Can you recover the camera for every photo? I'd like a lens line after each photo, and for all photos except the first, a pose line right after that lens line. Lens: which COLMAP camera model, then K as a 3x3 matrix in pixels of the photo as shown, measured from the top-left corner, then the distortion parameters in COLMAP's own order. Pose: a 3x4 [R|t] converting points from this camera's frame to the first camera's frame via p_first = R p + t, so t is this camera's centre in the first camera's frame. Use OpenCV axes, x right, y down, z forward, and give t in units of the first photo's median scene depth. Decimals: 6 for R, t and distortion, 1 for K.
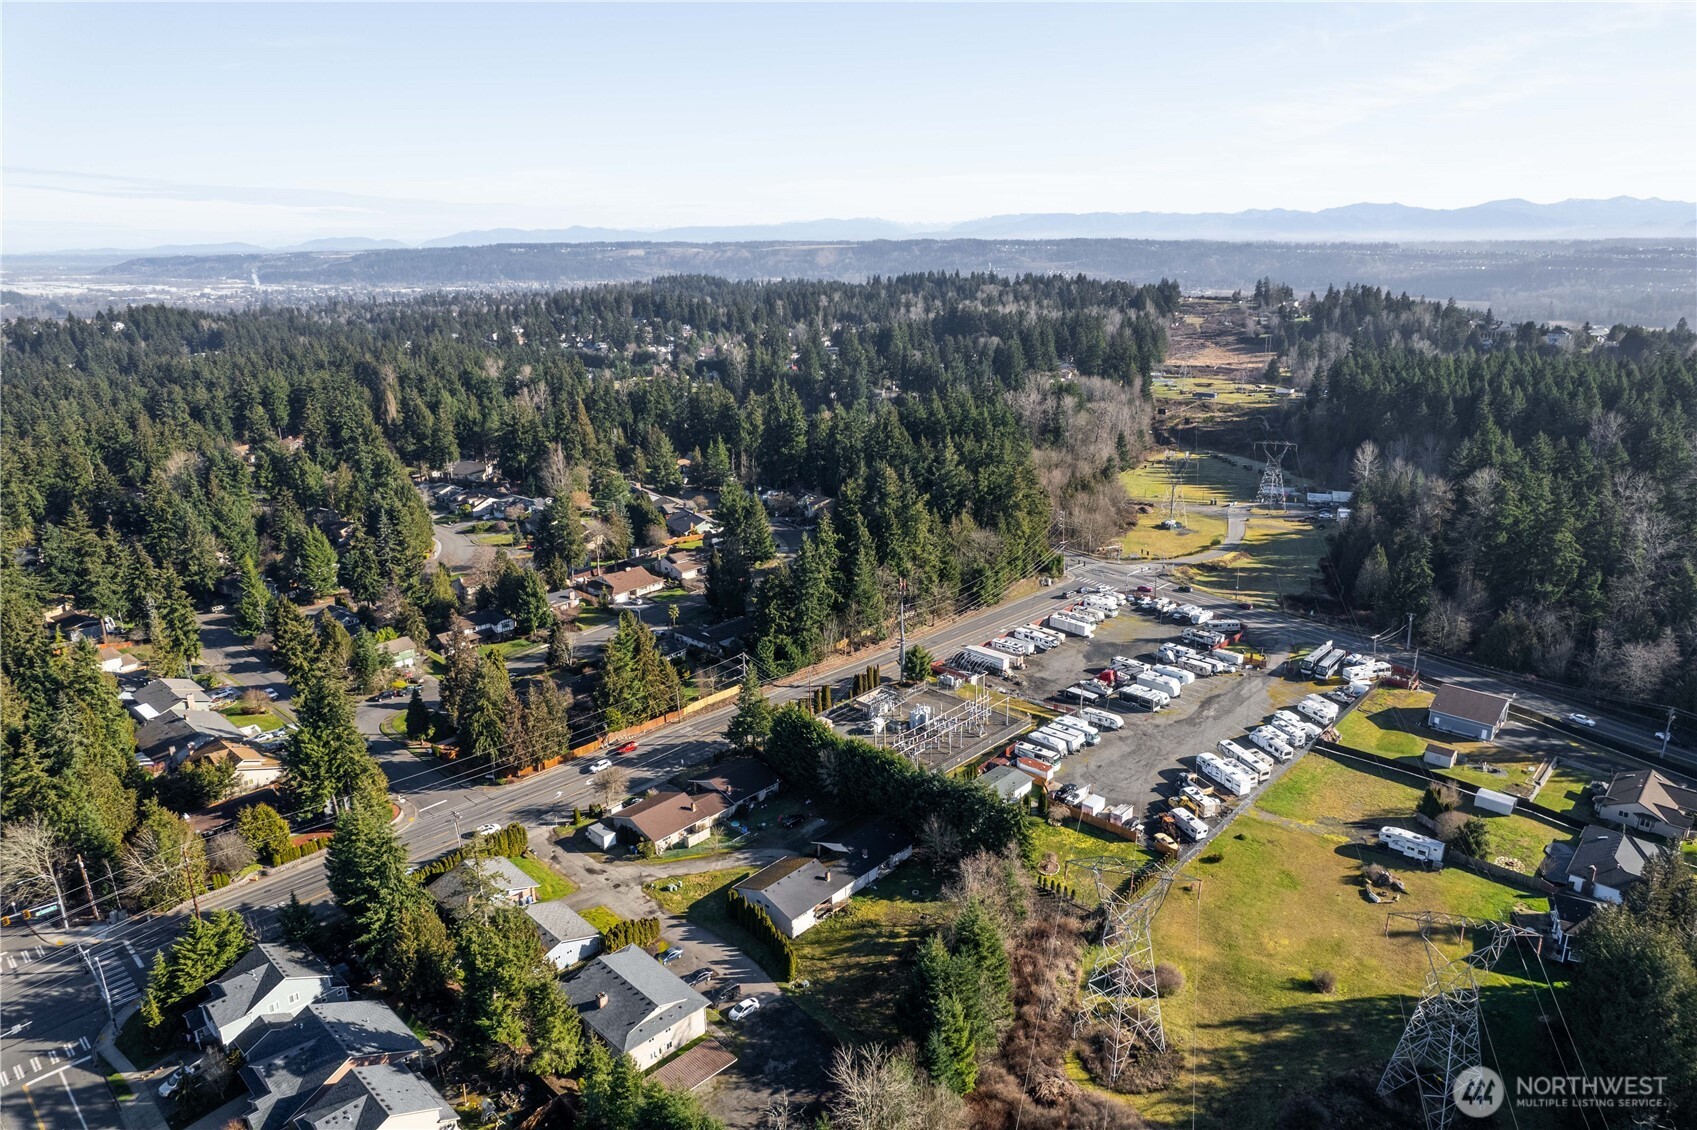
lens RADIAL K [[1075.7, 0, 860.4], [0, 1075.7, 560.5], [0, 0, 1]] dist [-0.084754, 0.070682]
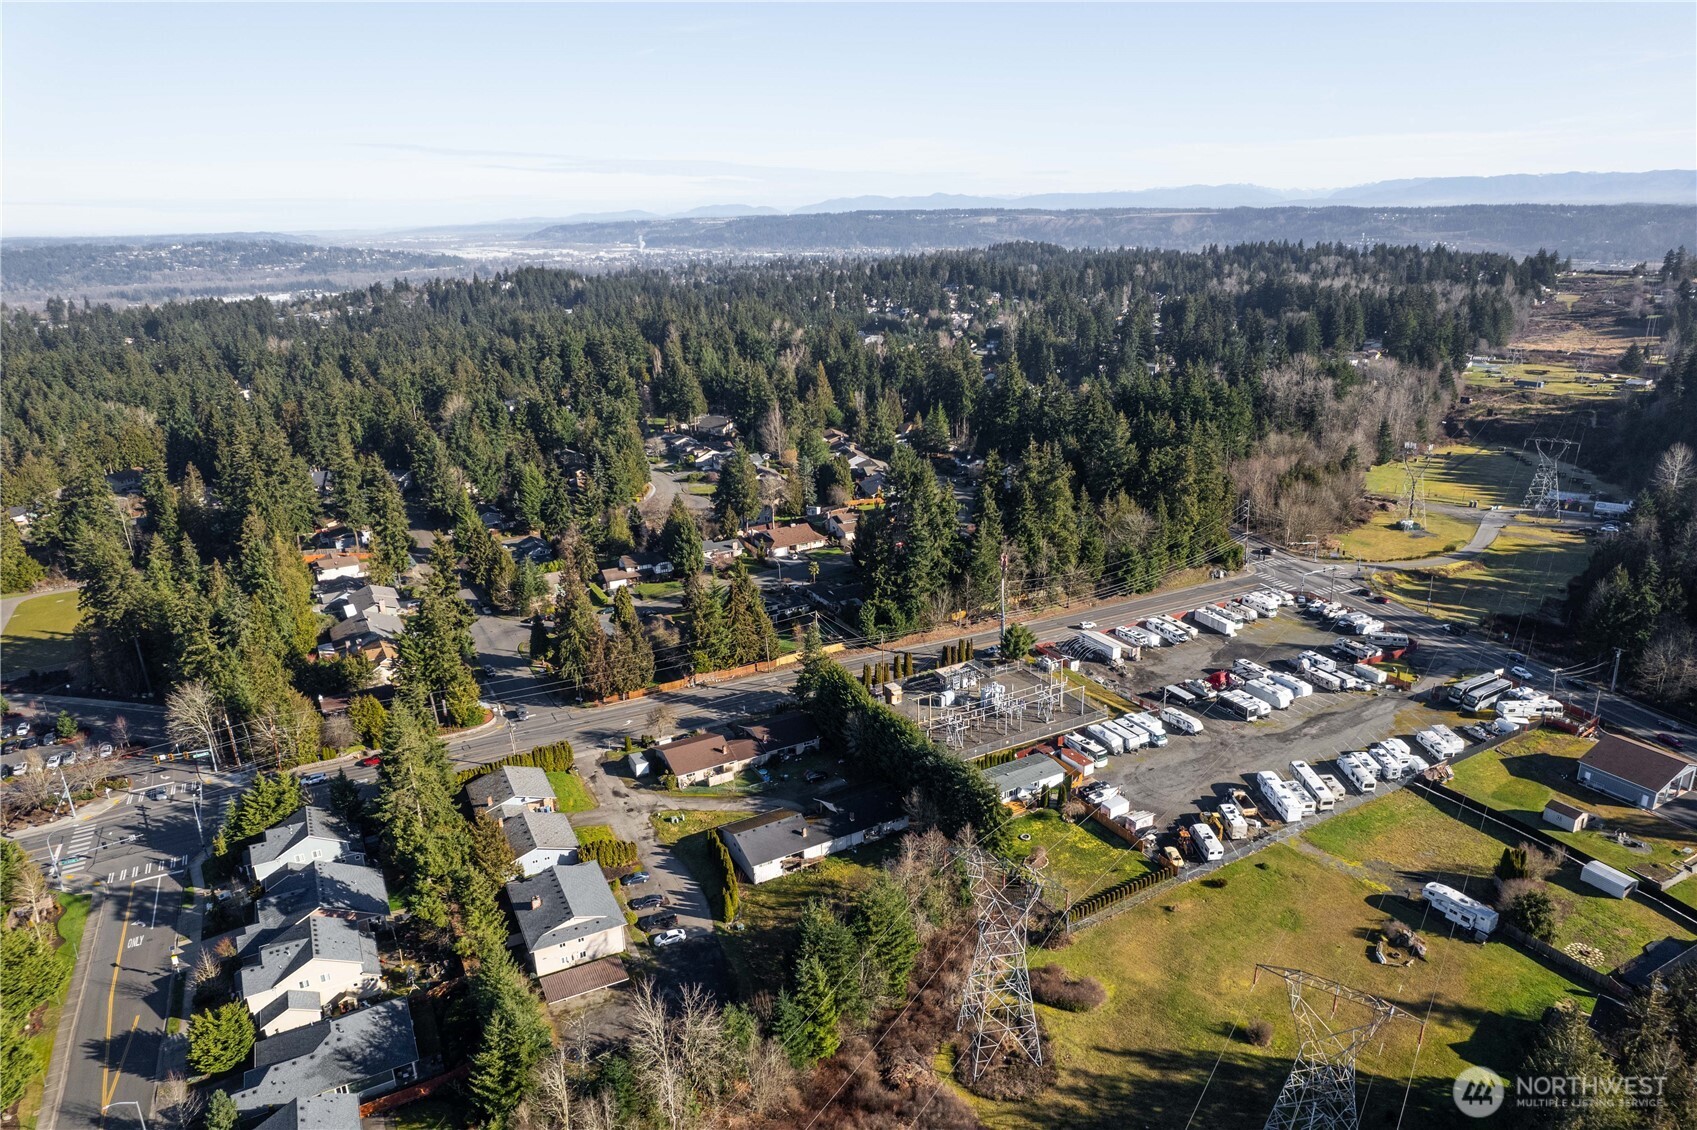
lens RADIAL K [[1075.7, 0, 860.4], [0, 1075.7, 560.5], [0, 0, 1]] dist [-0.084754, 0.070682]
pose [[0.950594, 0.087183, -0.297944, 0.212319], [-0.078720, 0.996081, 0.040310, -0.006424], [0.300291, -0.014864, 0.953732, 0.029127]]
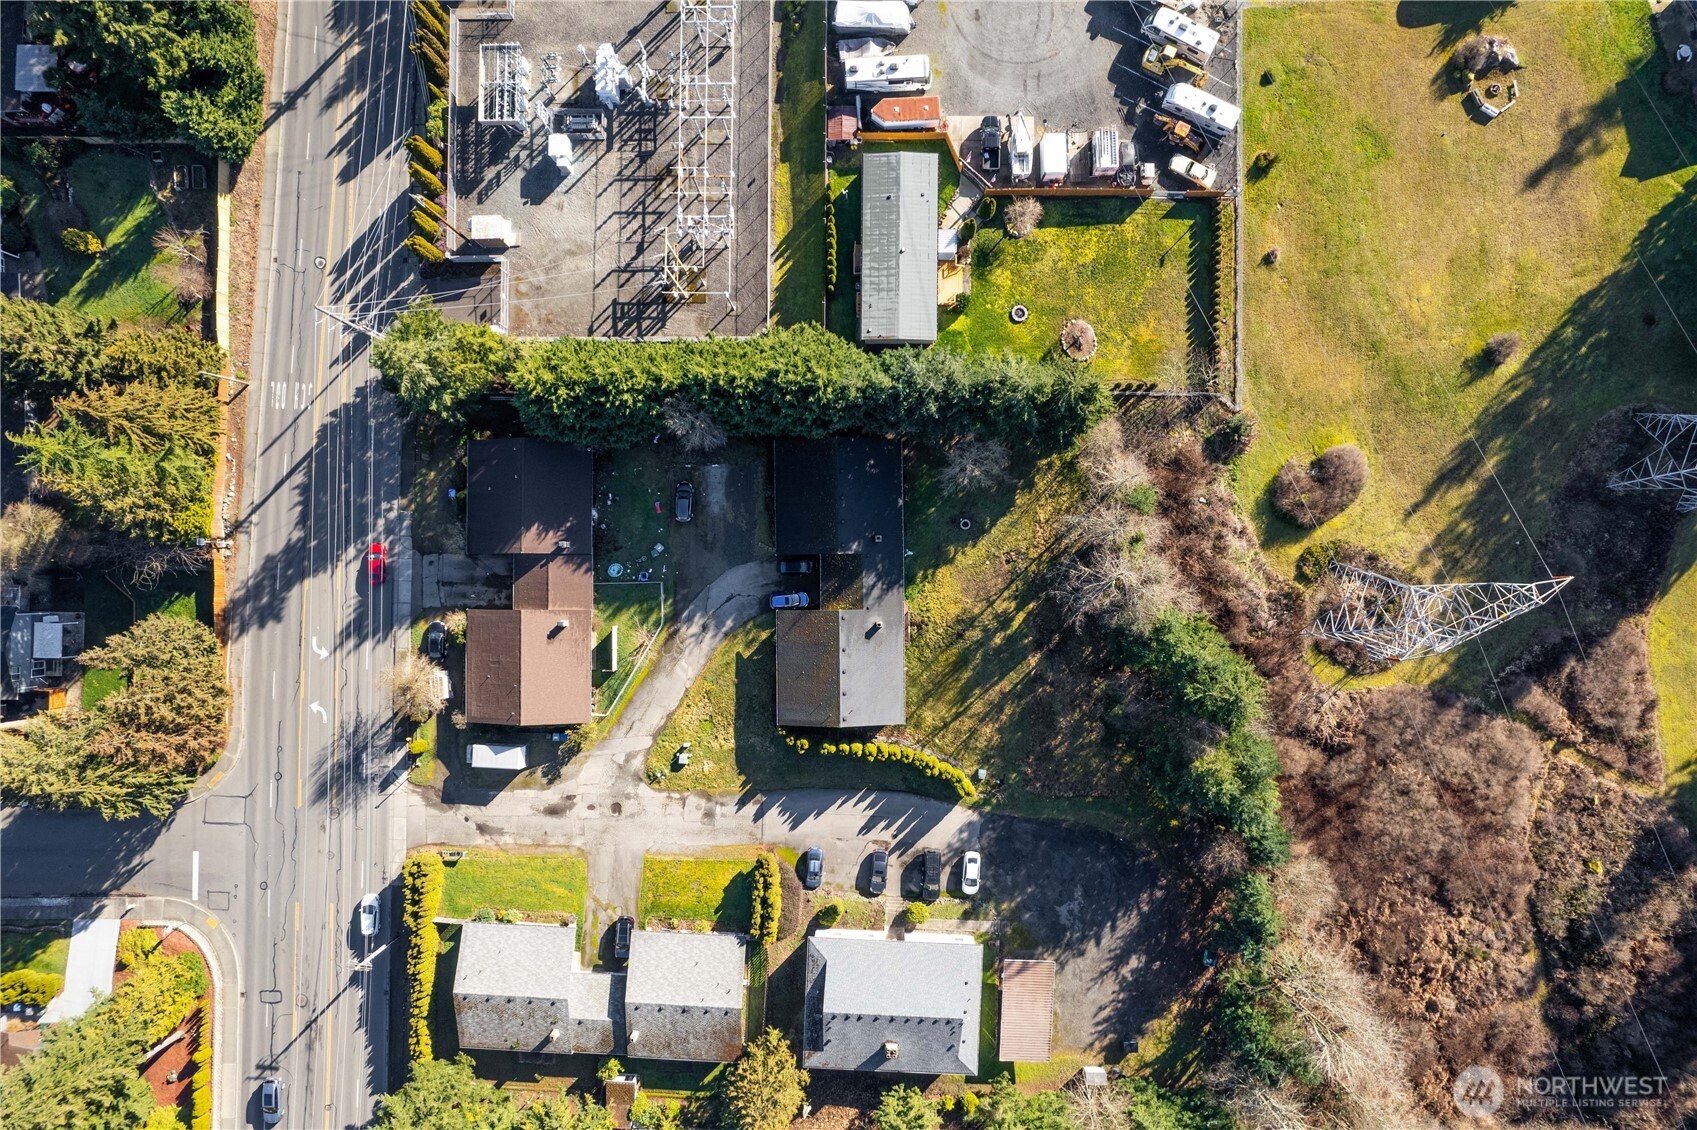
lens RADIAL K [[1075.7, 0, 860.4], [0, 1075.7, 560.5], [0, 0, 1]] dist [-0.084754, 0.070682]
pose [[0.737585, -0.675226, -0.006176, -0.005153], [0.203453, 0.213503, 0.955522, -0.242606], [-0.643875, -0.706036, 0.294854, 0.587915]]
